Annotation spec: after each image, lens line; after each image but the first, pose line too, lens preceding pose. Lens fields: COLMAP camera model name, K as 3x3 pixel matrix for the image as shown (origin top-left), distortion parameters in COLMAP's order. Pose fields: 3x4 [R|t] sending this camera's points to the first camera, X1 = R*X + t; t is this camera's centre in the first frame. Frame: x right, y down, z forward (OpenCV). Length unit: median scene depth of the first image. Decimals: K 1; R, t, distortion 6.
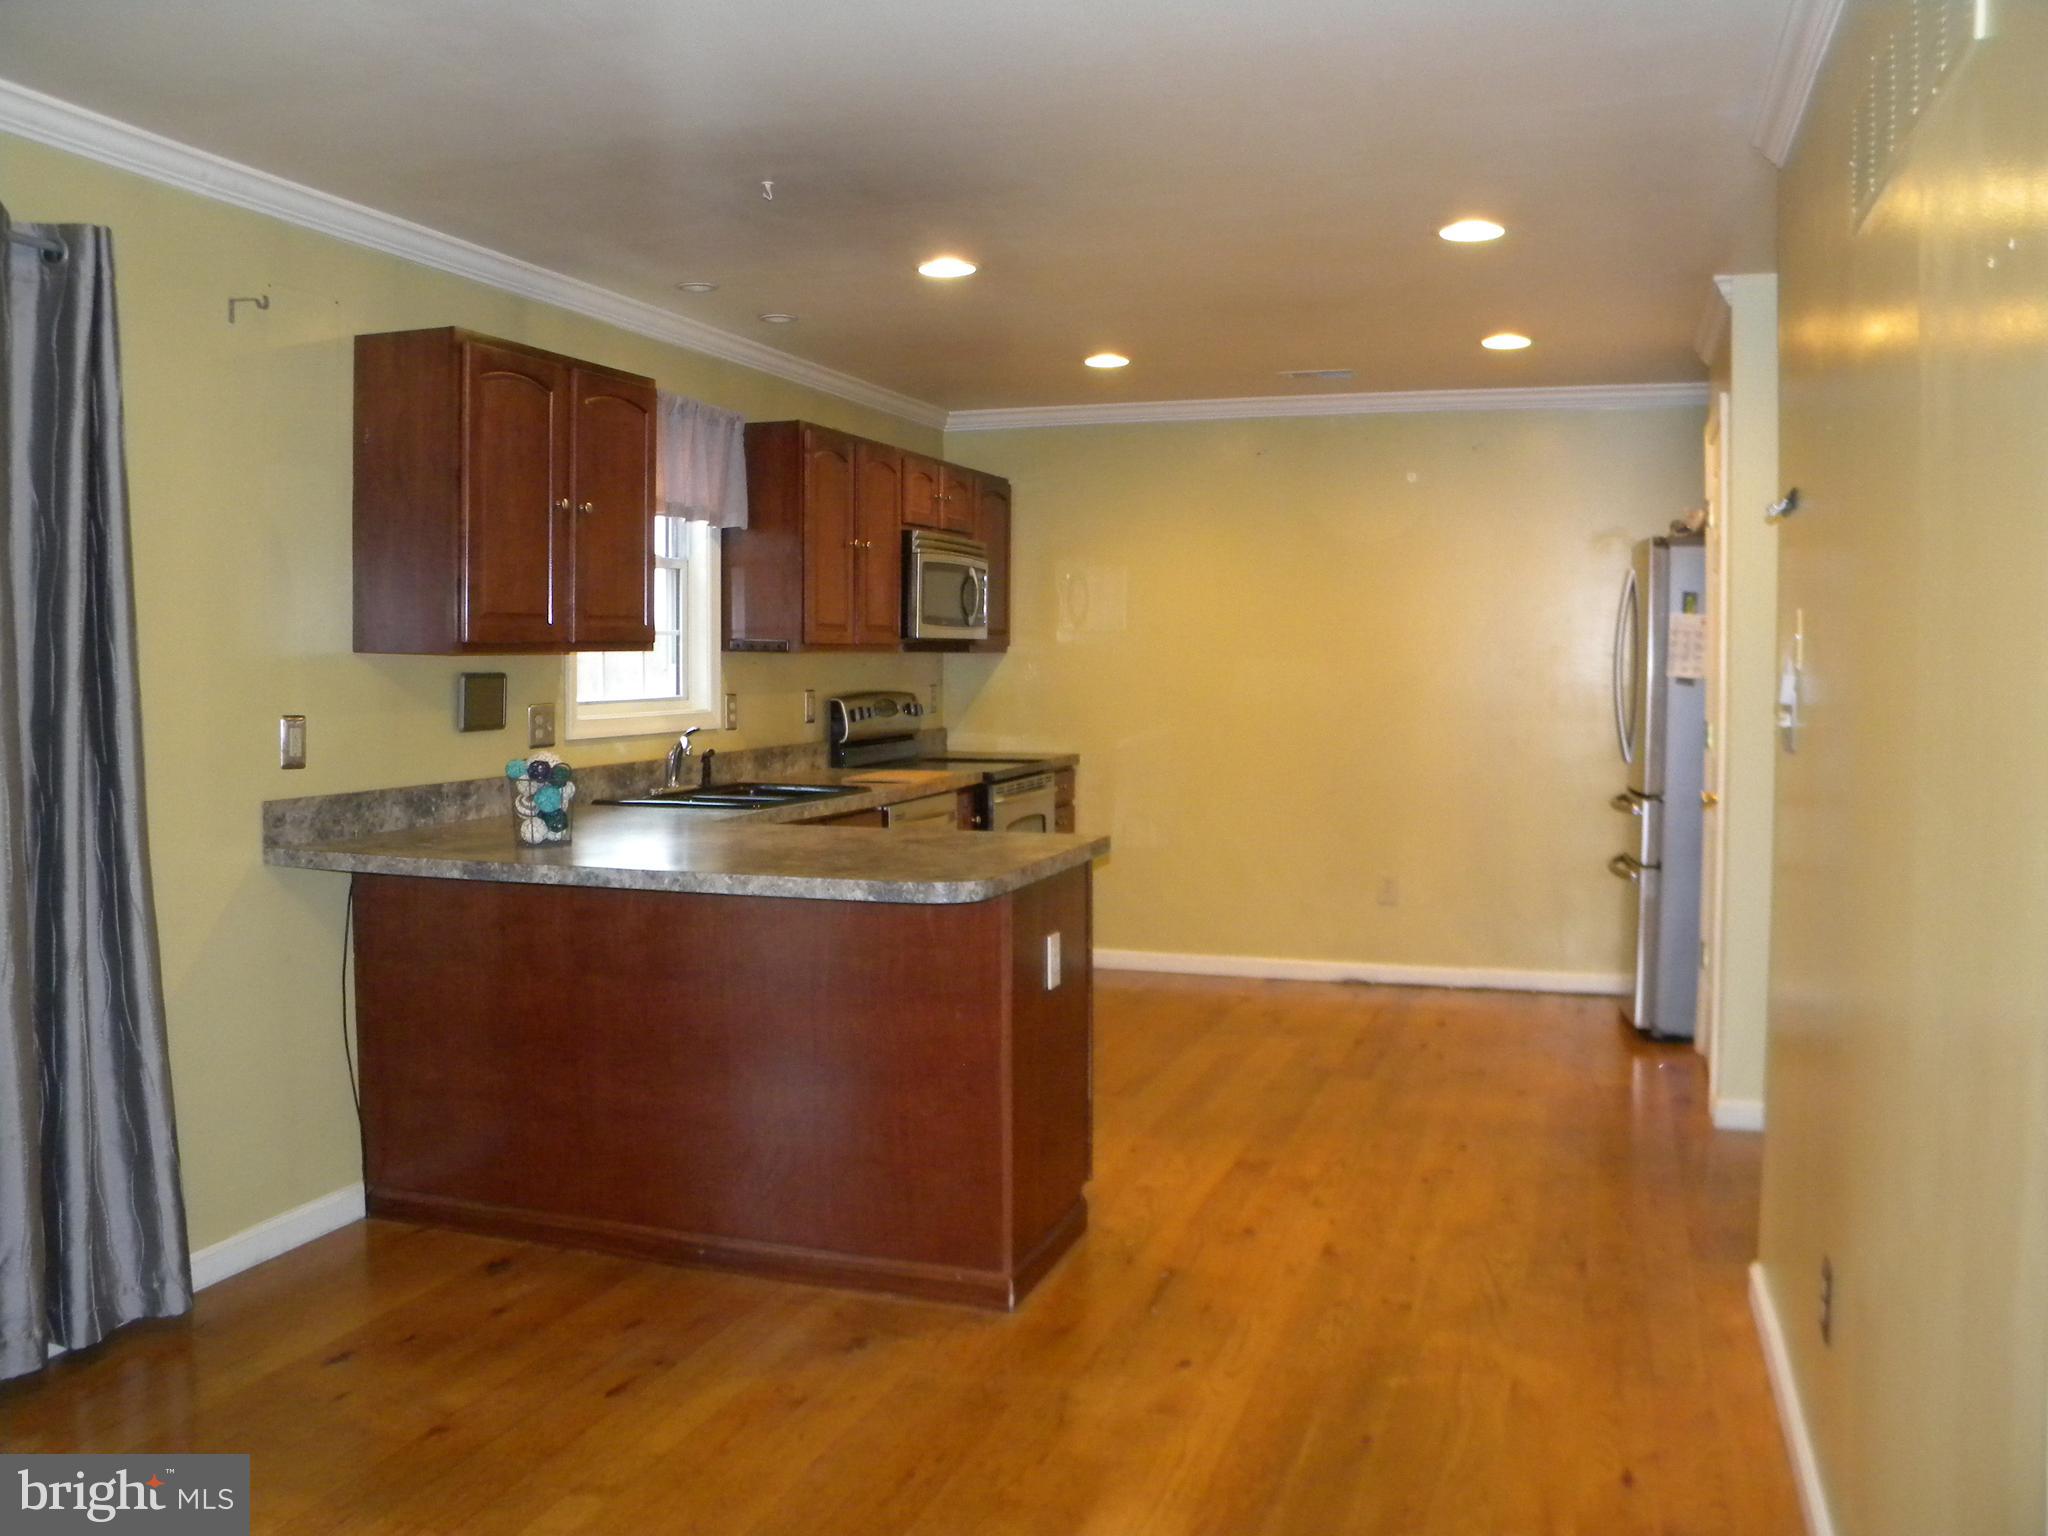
lens RADIAL K [[1745.1, 0, 1020.6], [0, 1745.1, 717.4], [0, 0, 1]] dist [-0.199379, 0.182846]
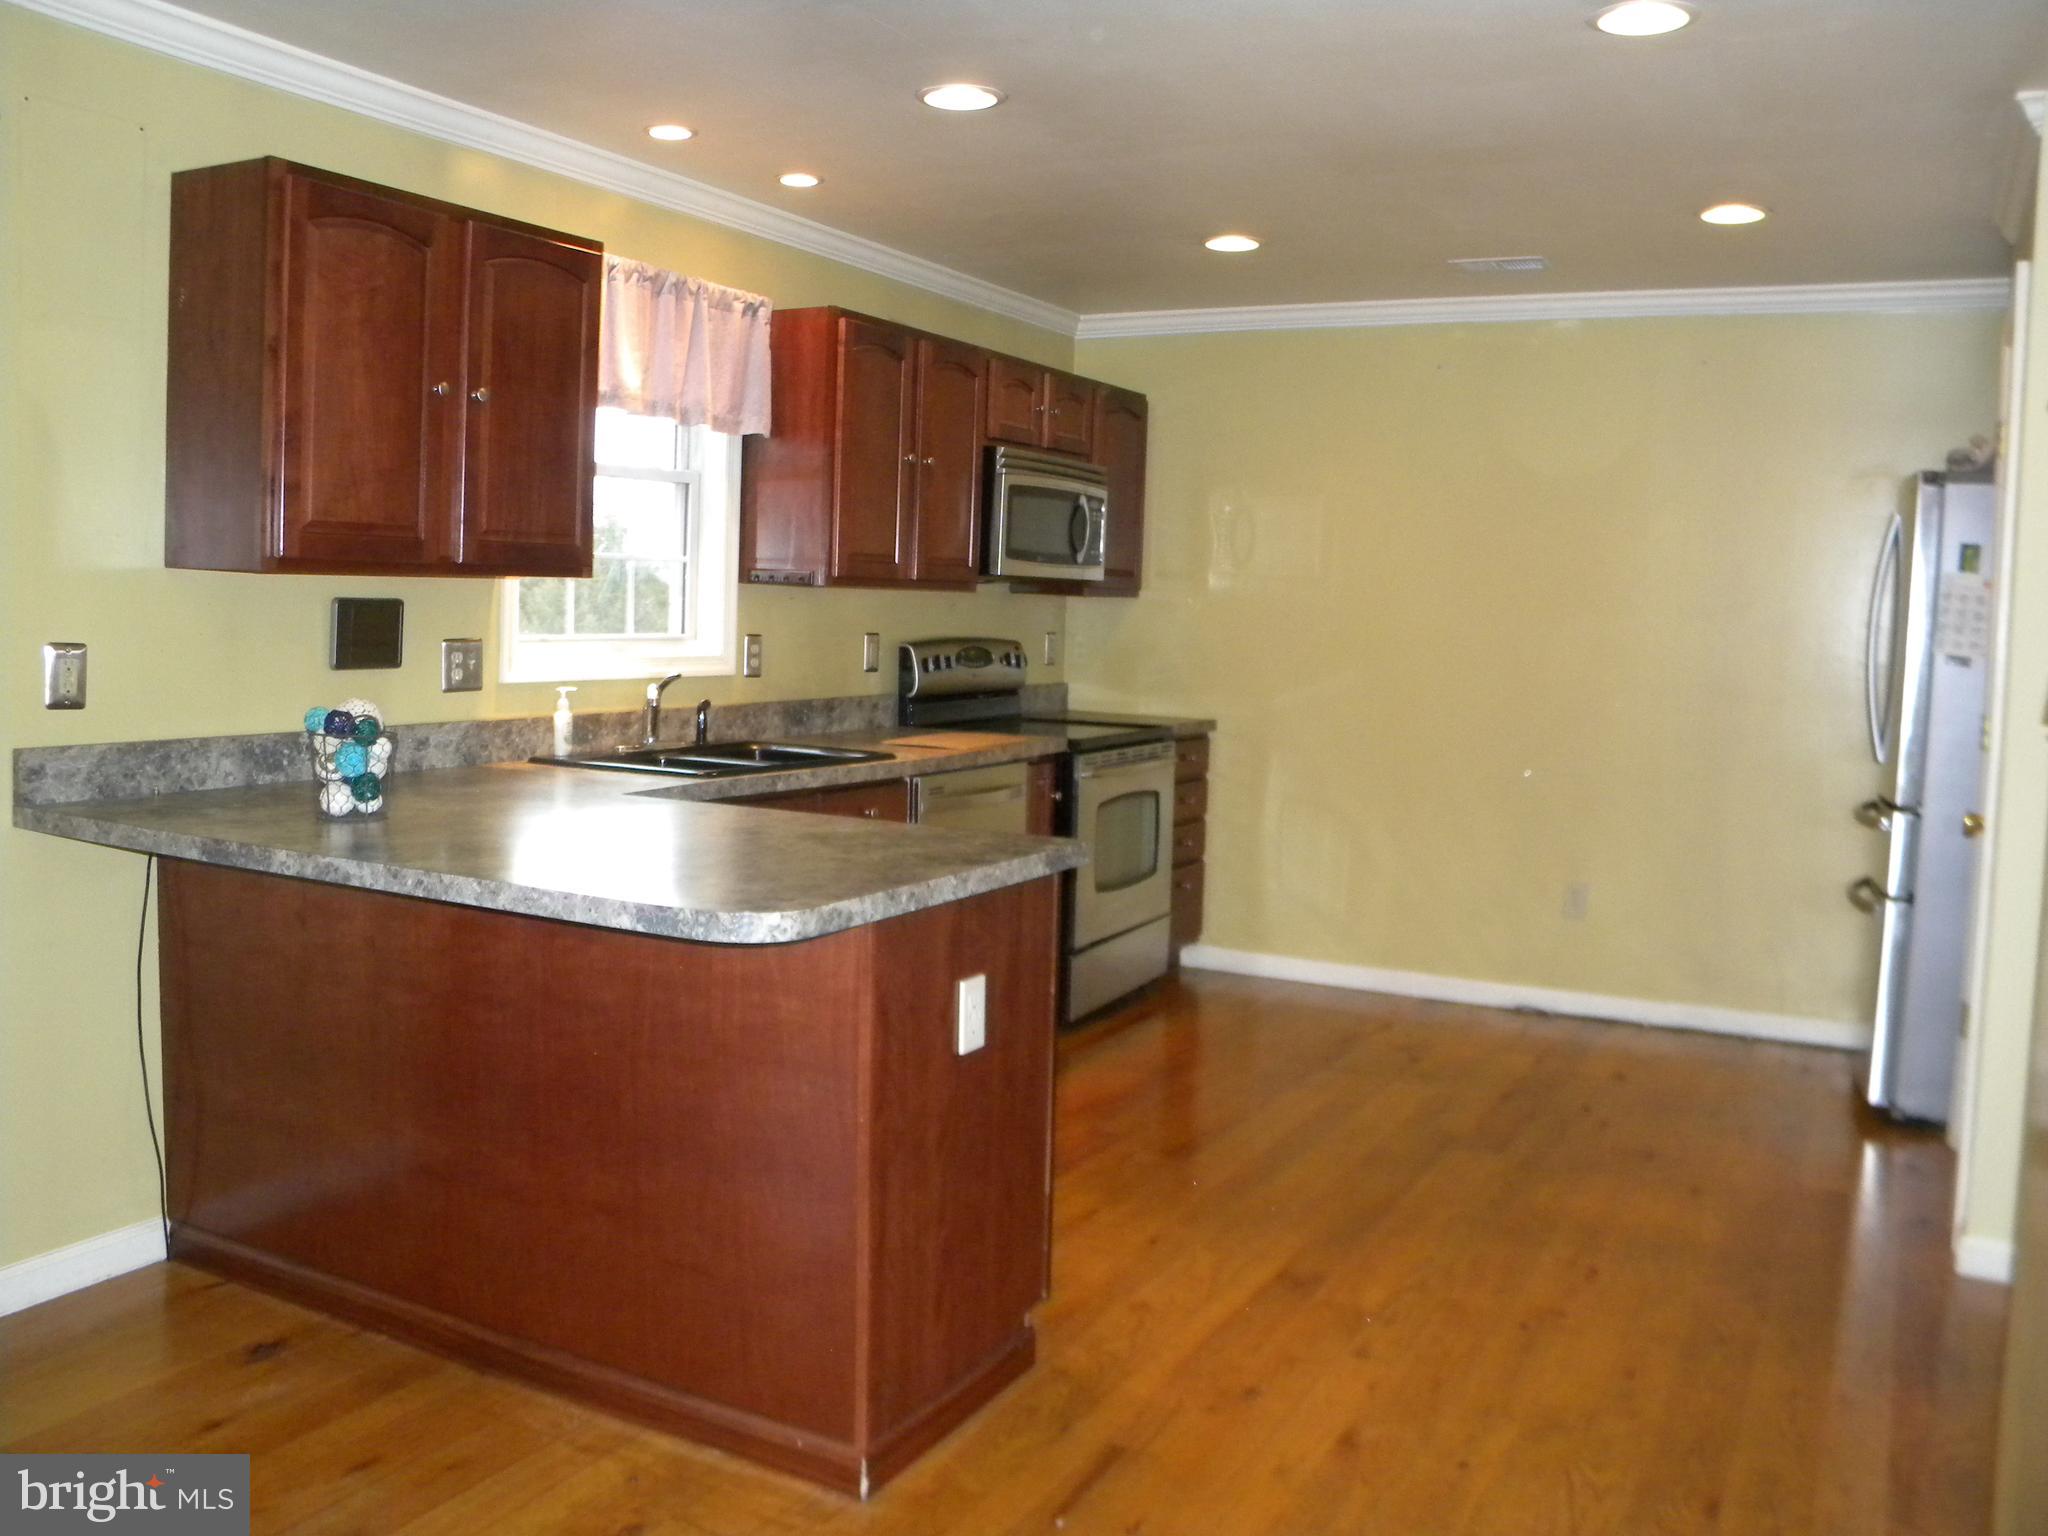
lens RADIAL K [[1745.1, 0, 1020.6], [0, 1745.1, 717.4], [0, 0, 1]] dist [-0.199379, 0.182846]
pose [[0.986178, 0.039772, -0.160848, 0.128063], [-0.035201, 0.998894, 0.031168, -0.005602], [0.161909, -0.025075, 0.986487, 0.252658]]
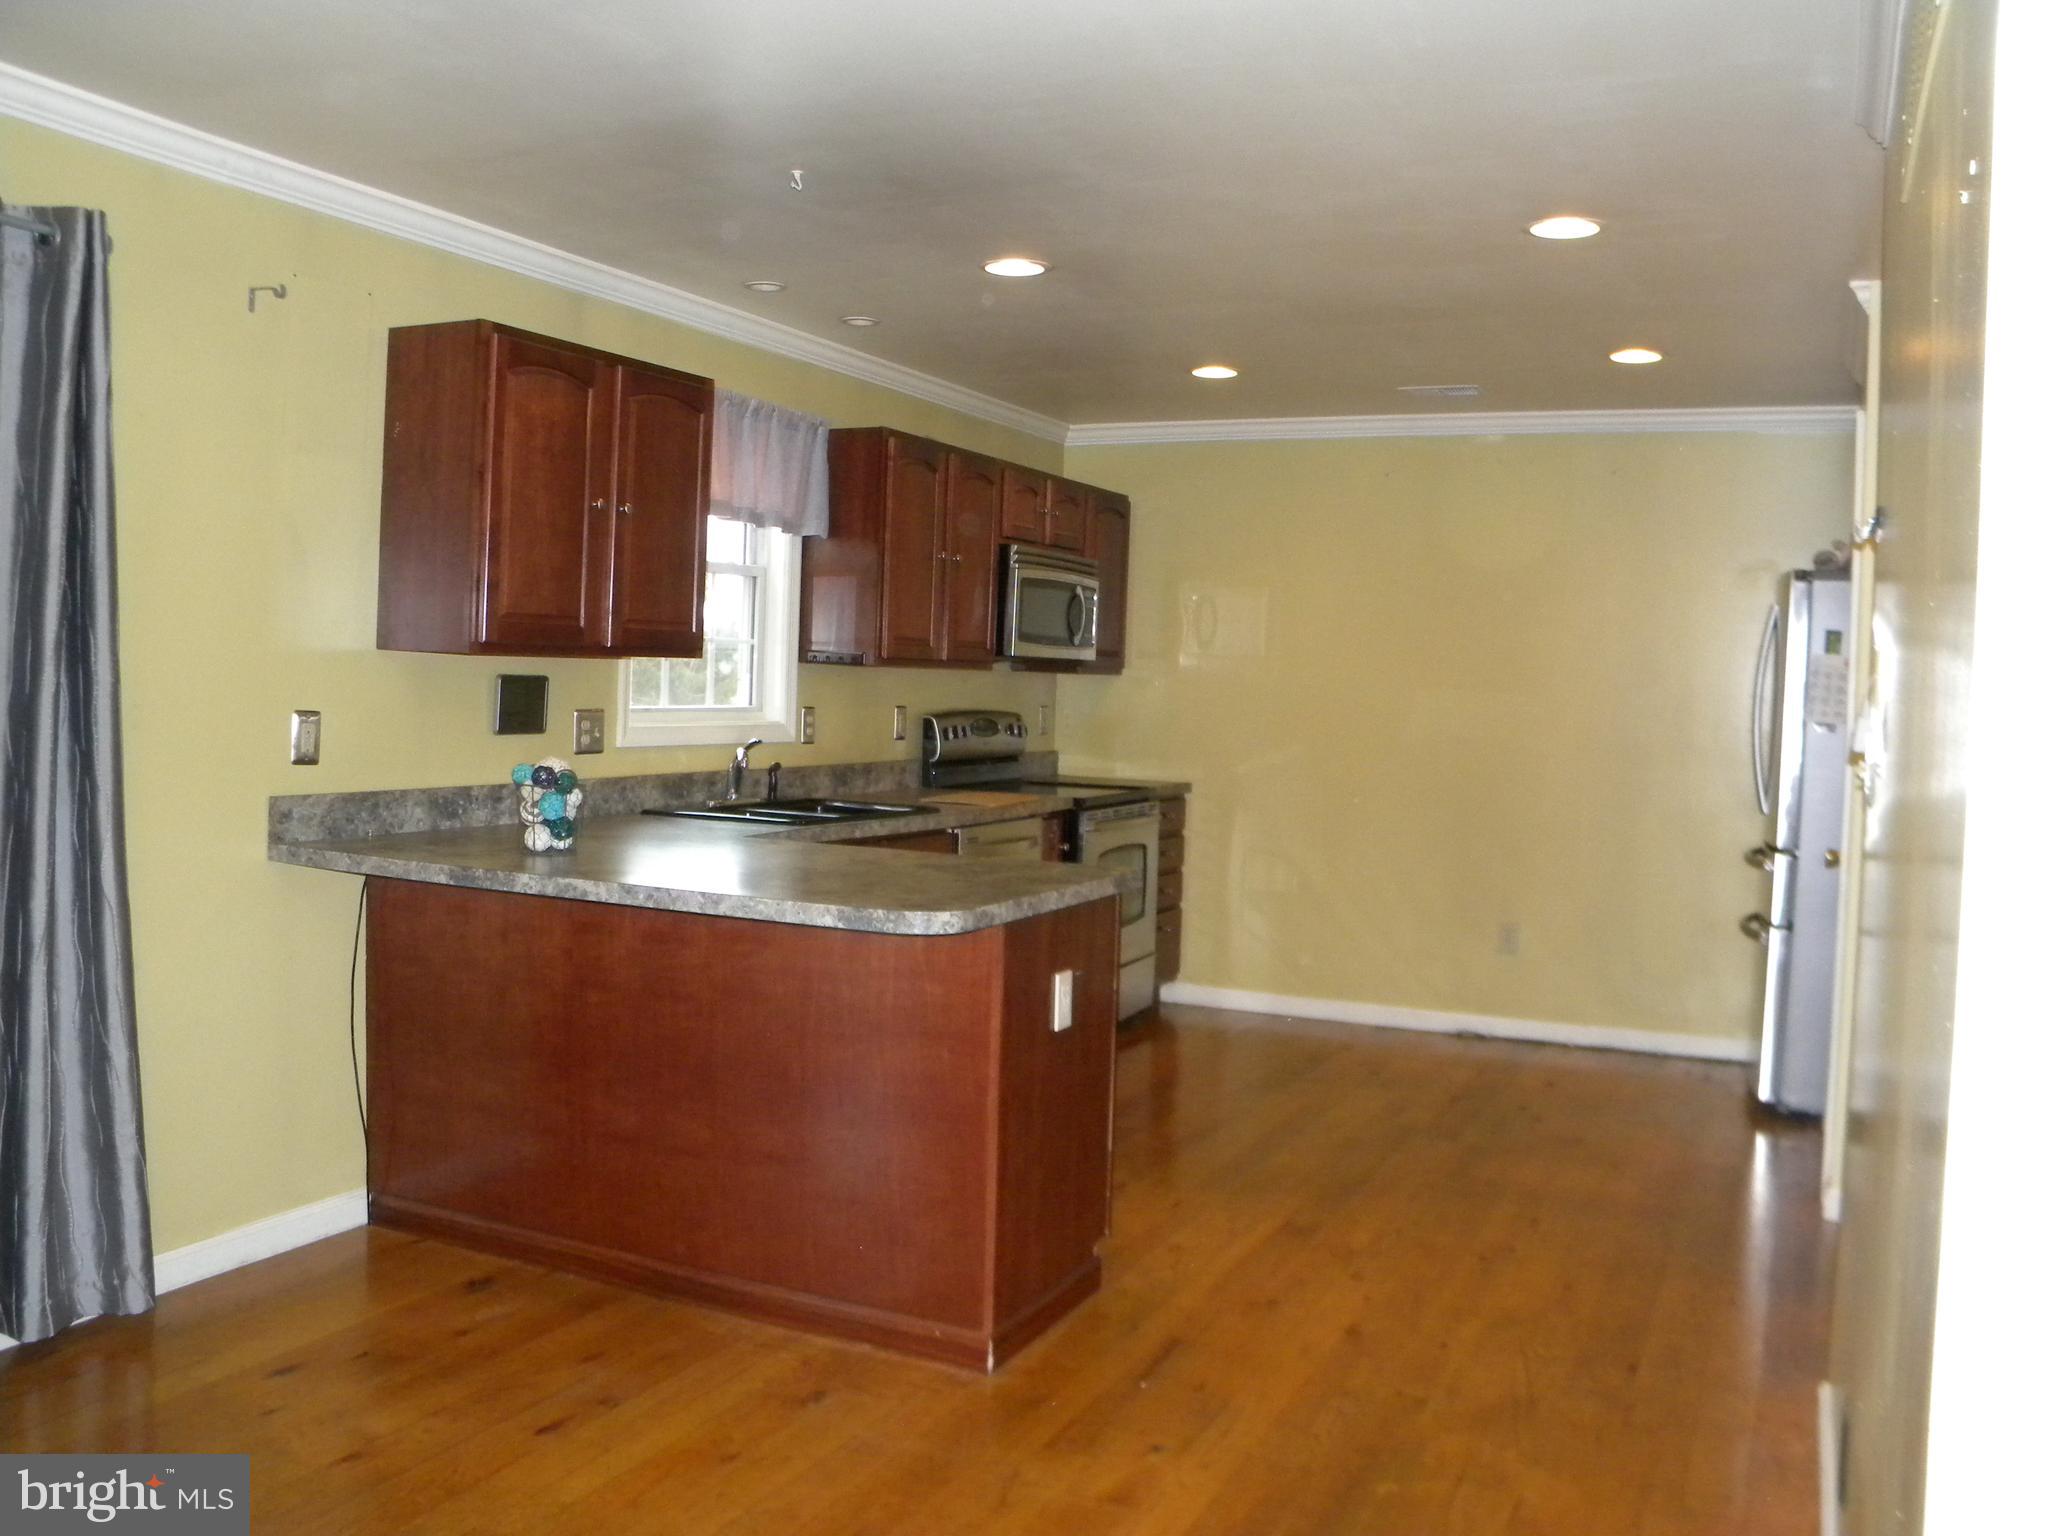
lens RADIAL K [[1745.1, 0, 1020.6], [0, 1745.1, 717.4], [0, 0, 1]] dist [-0.199379, 0.182846]
pose [[0.992658, 0.033671, -0.116173, 0.085185], [-0.035341, 0.999299, -0.012342, 0.000207], [0.115676, 0.016357, 0.993152, 0.058863]]
